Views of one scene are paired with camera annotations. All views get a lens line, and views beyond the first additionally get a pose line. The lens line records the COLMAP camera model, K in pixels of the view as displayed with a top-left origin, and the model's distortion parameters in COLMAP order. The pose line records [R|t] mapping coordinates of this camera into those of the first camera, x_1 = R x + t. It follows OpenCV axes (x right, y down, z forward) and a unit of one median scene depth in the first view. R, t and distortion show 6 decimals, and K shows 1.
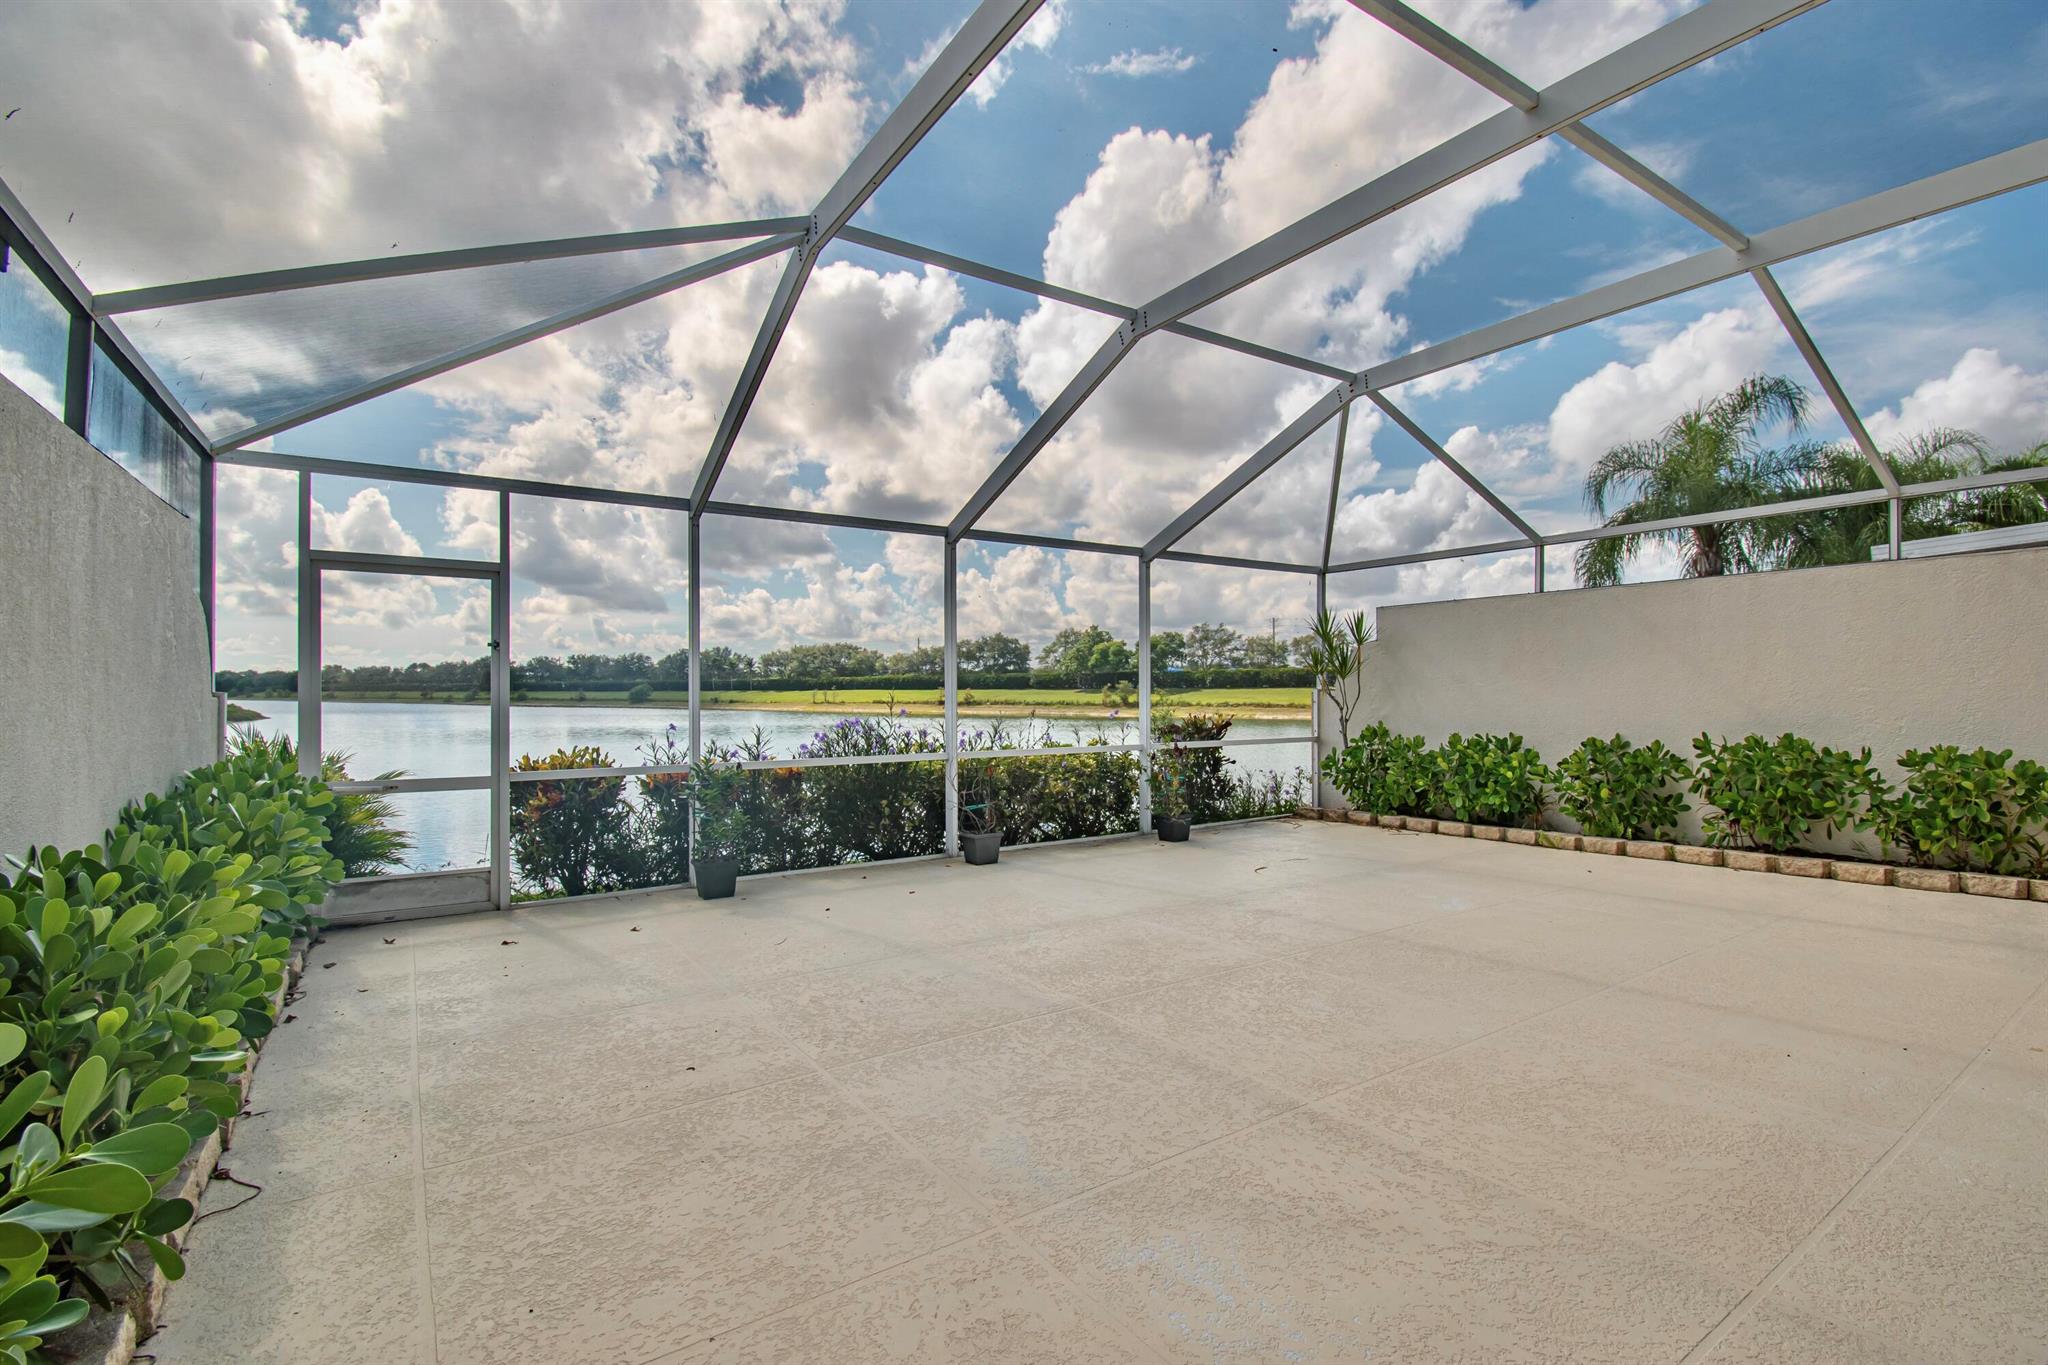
lens RADIAL K [[913.6, 0, 1024.0], [0, 913.6, 682.5], [0, 0, 1]] dist [0.022838, -0.028970]
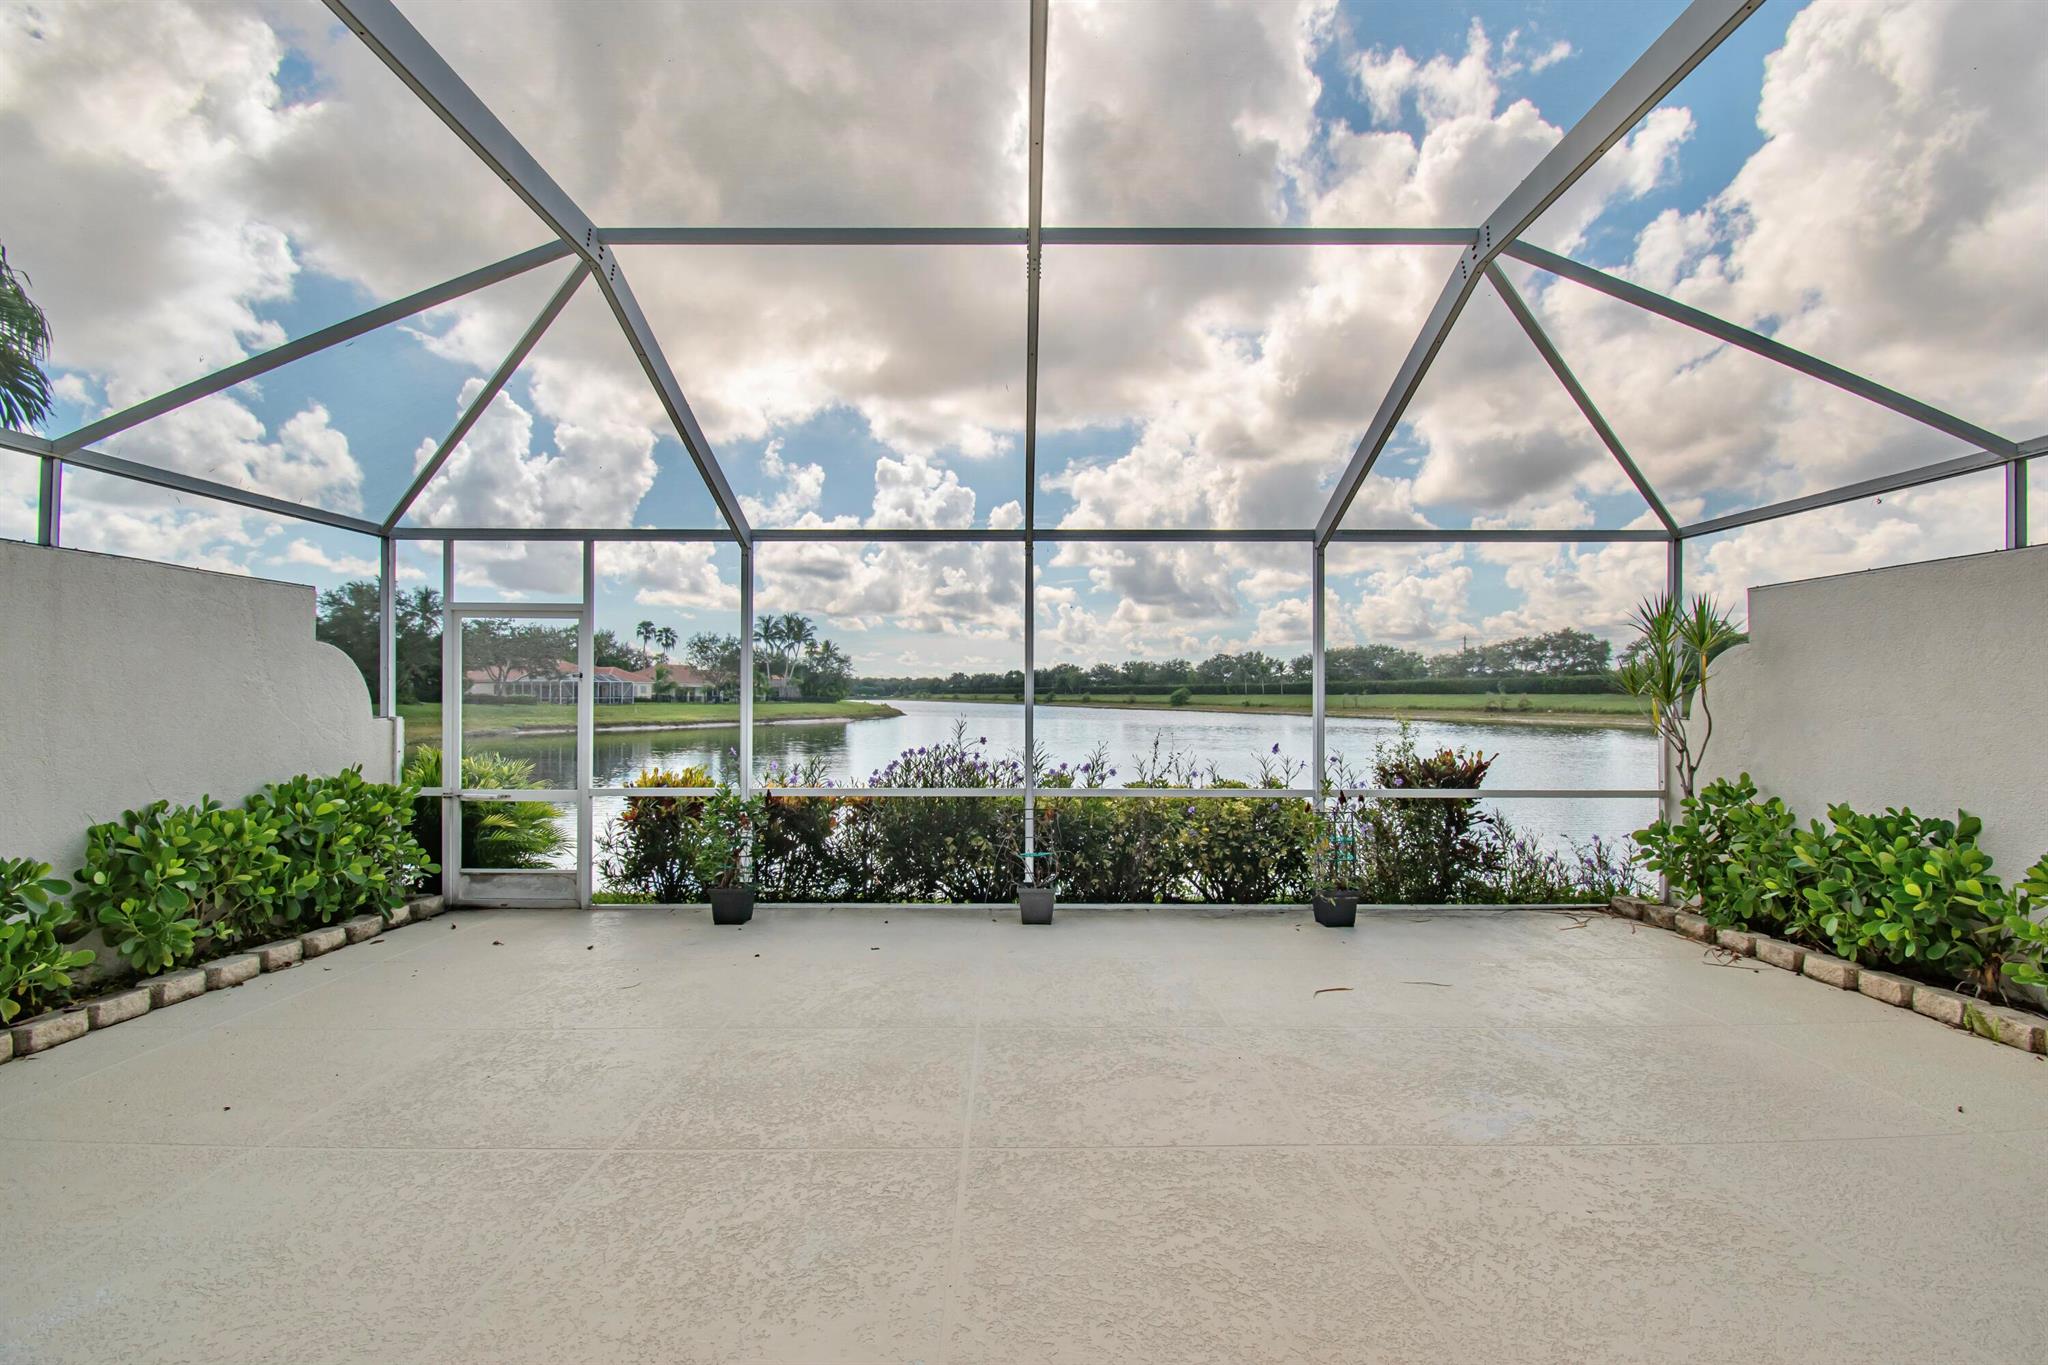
lens RADIAL K [[913.6, 0, 1024.0], [0, 913.6, 682.5], [0, 0, 1]] dist [0.022838, -0.028970]
pose [[0.834916, -0.003707, -0.550365, 0.367621], [0.001816, 0.999990, -0.003981, -0.019460], [0.550374, 0.002324, 0.834915, 0.250502]]
